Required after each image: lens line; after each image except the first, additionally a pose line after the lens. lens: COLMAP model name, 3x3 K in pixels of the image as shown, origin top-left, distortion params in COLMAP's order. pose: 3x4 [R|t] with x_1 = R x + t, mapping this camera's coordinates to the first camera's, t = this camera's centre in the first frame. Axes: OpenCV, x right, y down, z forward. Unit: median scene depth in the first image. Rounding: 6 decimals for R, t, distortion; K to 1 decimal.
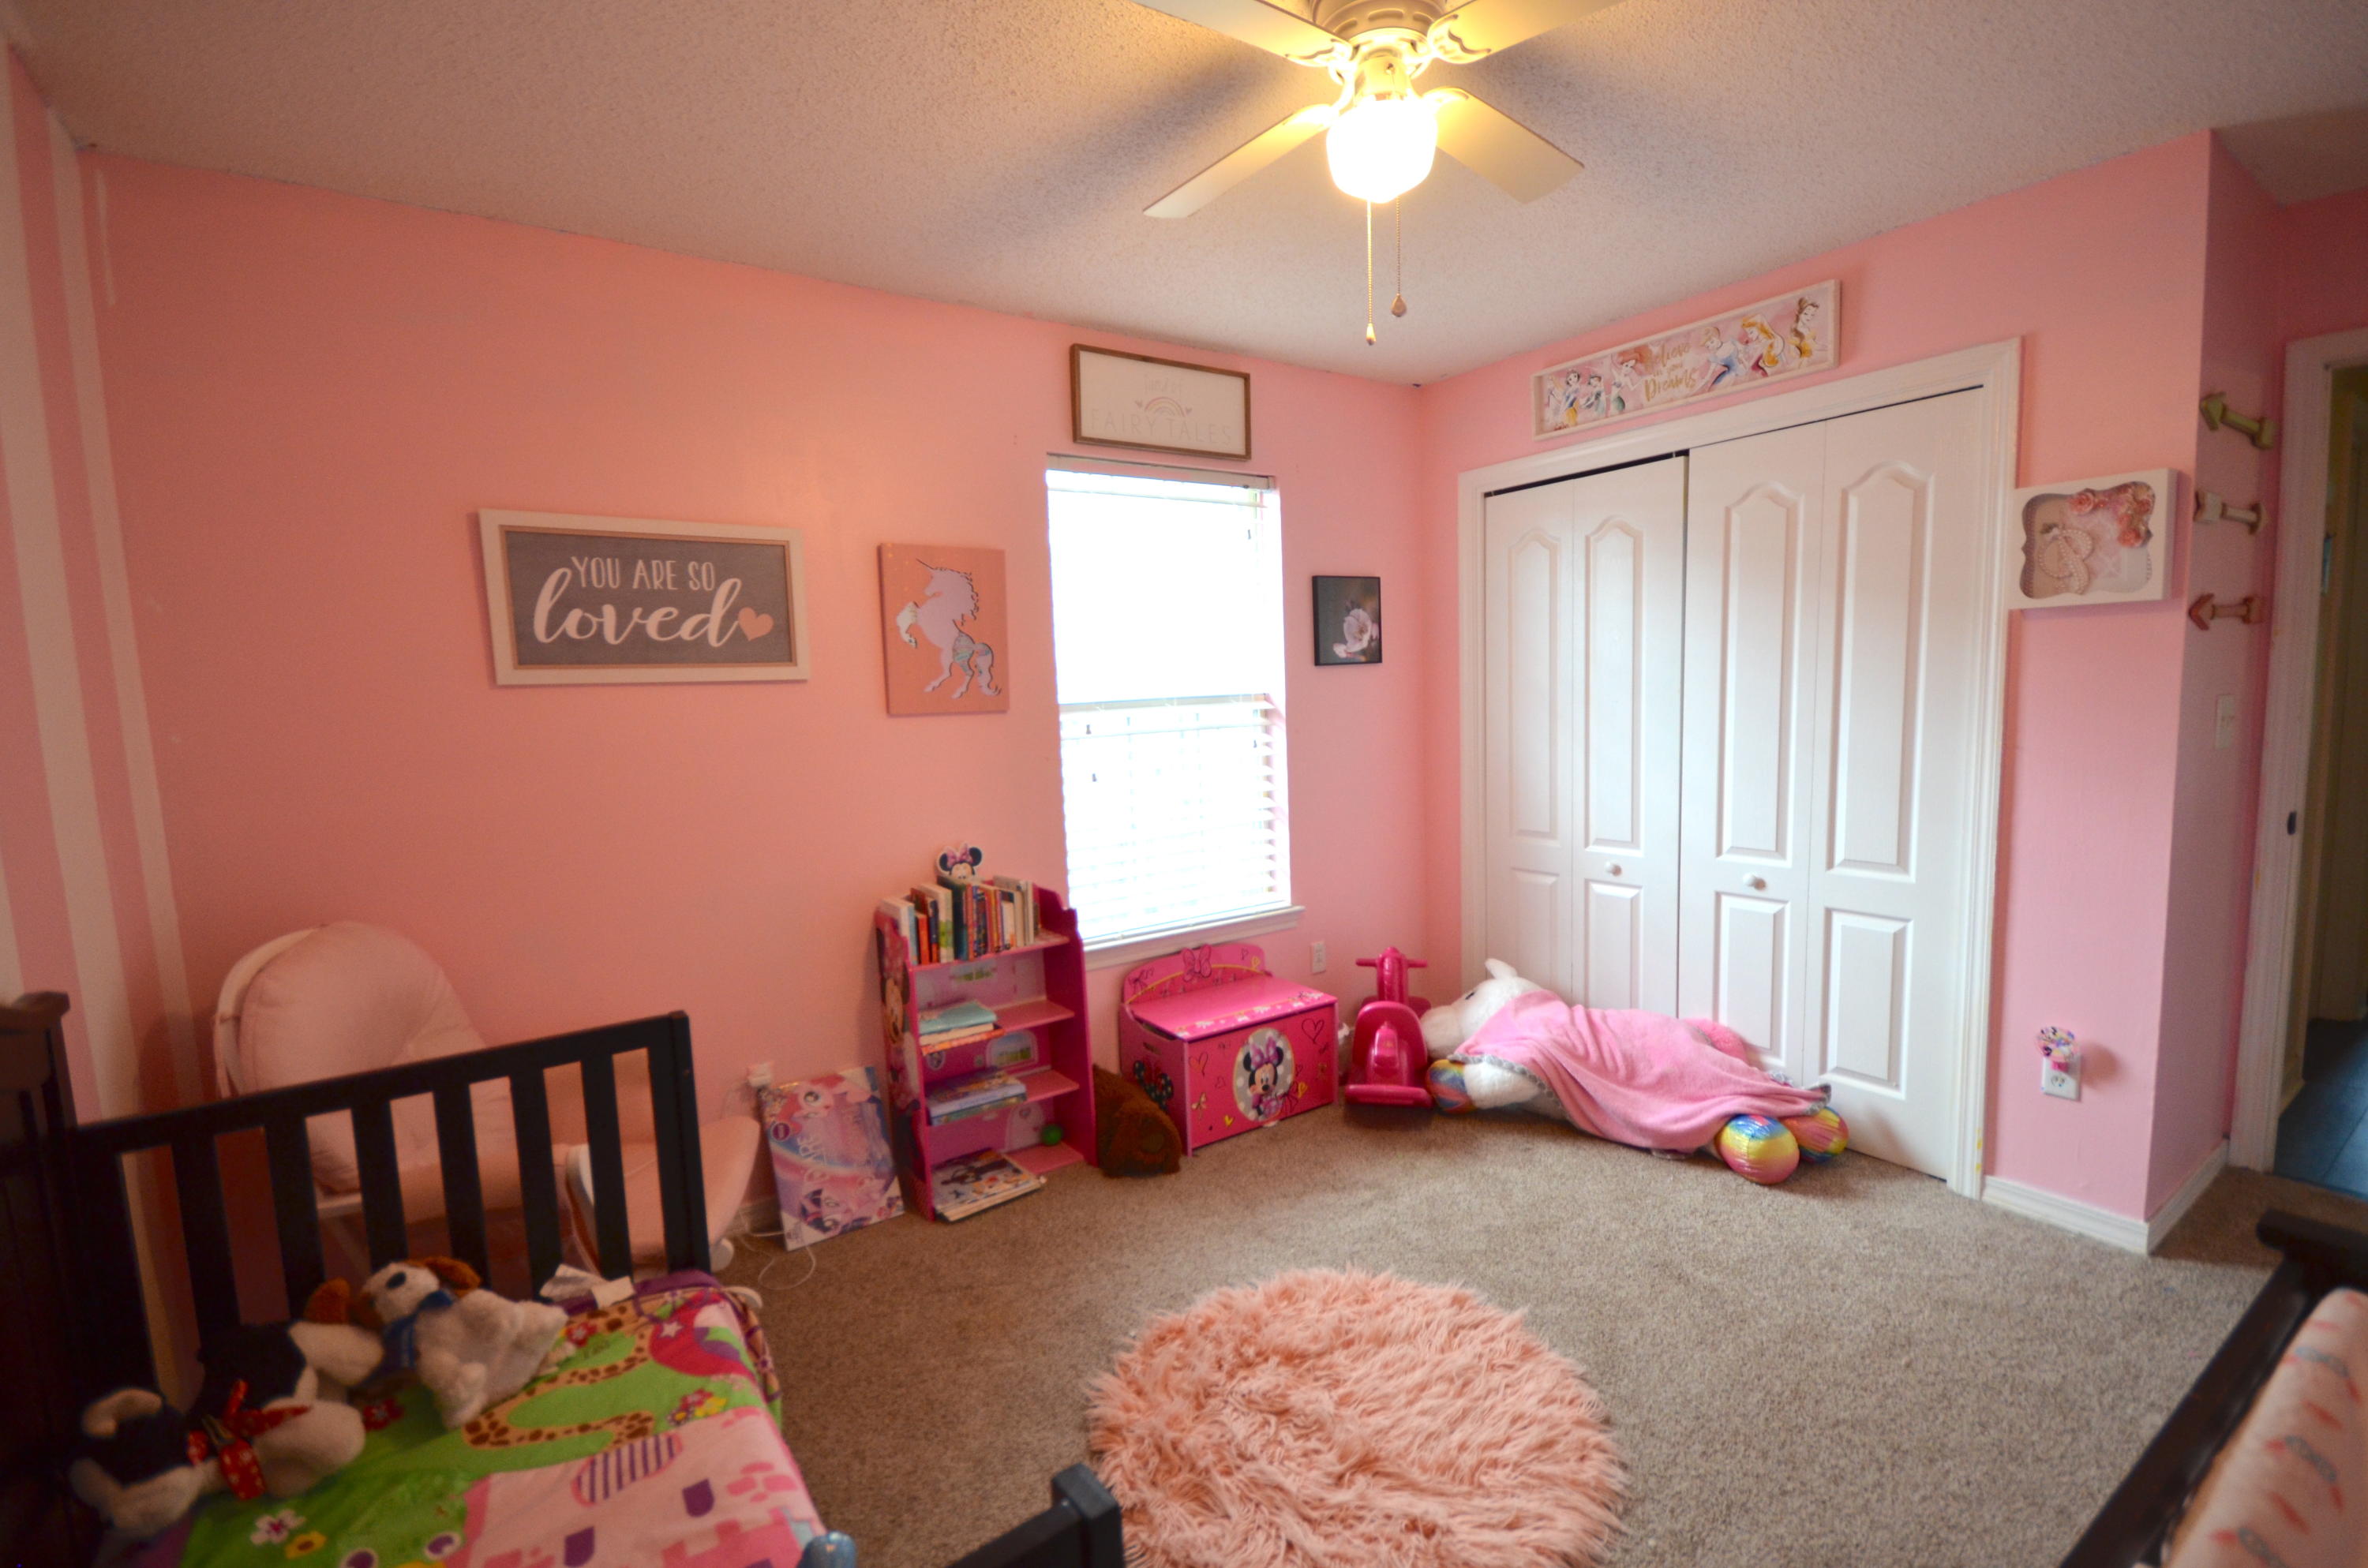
lens RADIAL K [[1051.1, 0, 1189.9], [0, 1051.1, 804.4], [0, 0, 1]] dist [0.024687, -0.024618]
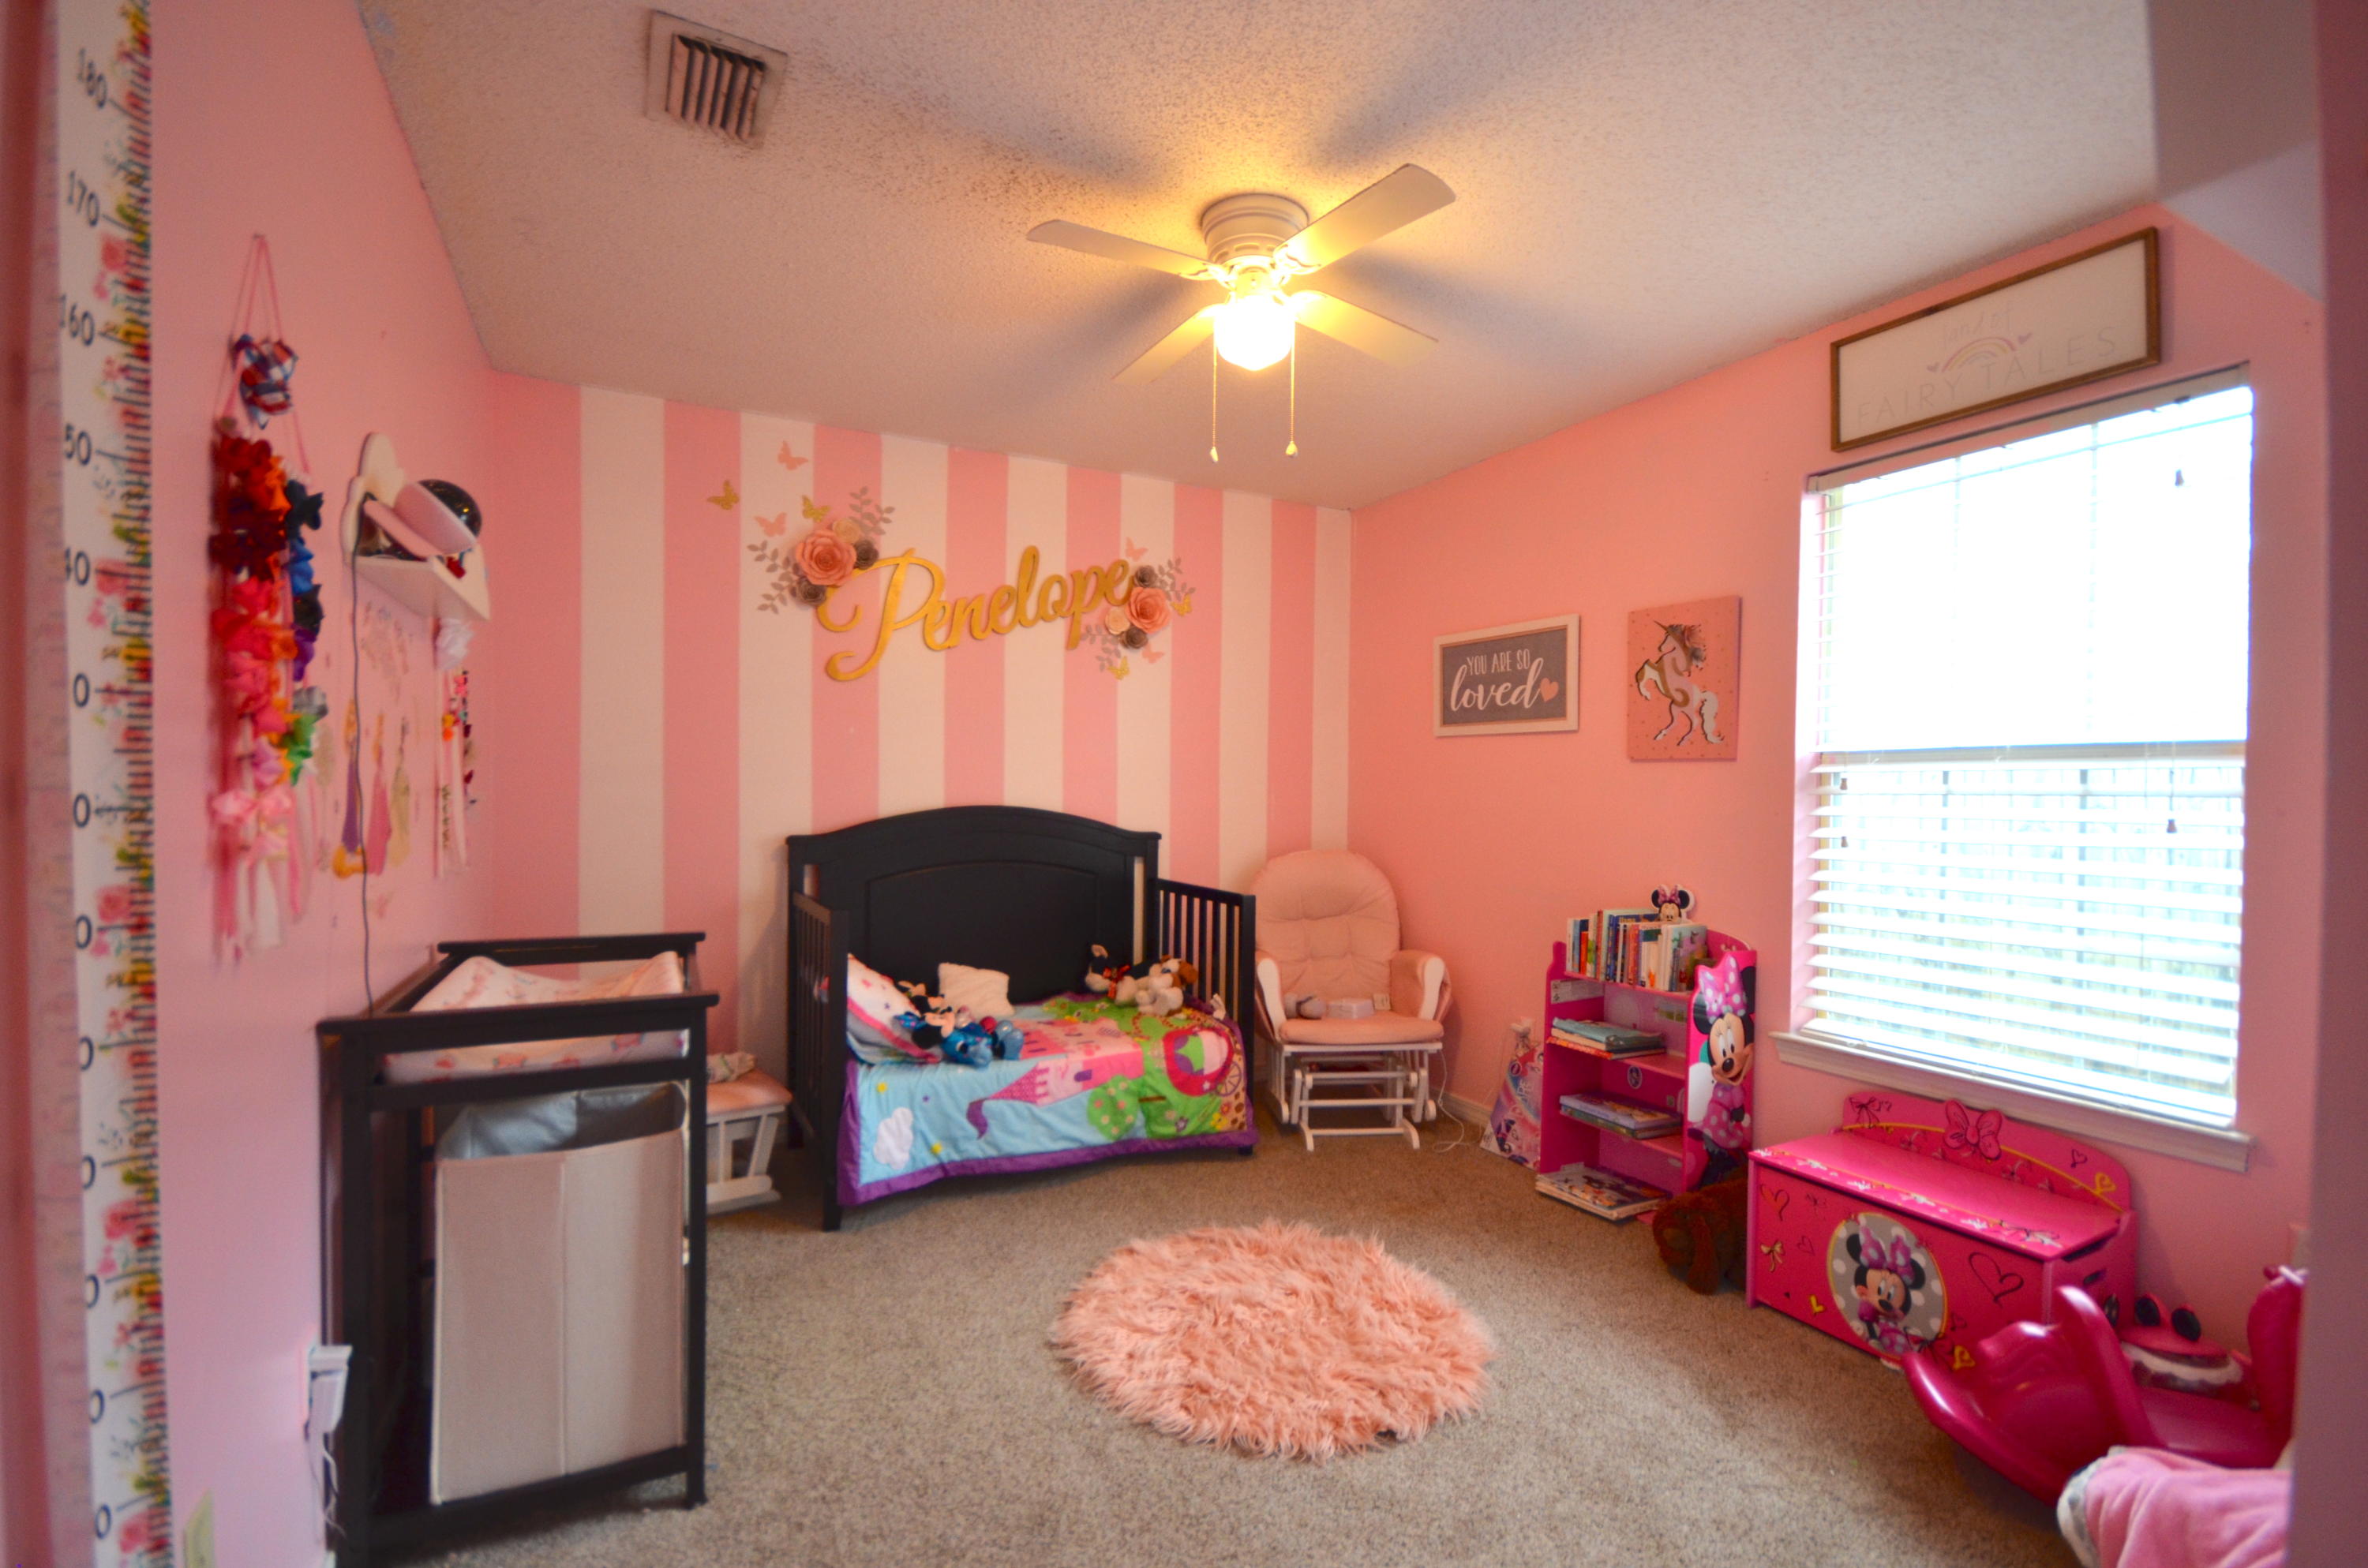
lens RADIAL K [[1051.1, 0, 1189.9], [0, 1051.1, 804.4], [0, 0, 1]] dist [0.024687, -0.024618]
pose [[-0.122872, 0.048392, -0.991242, 0.864601], [-0.120081, 0.990747, 0.063253, -0.049311], [0.985131, 0.126801, -0.115924, 0.636542]]
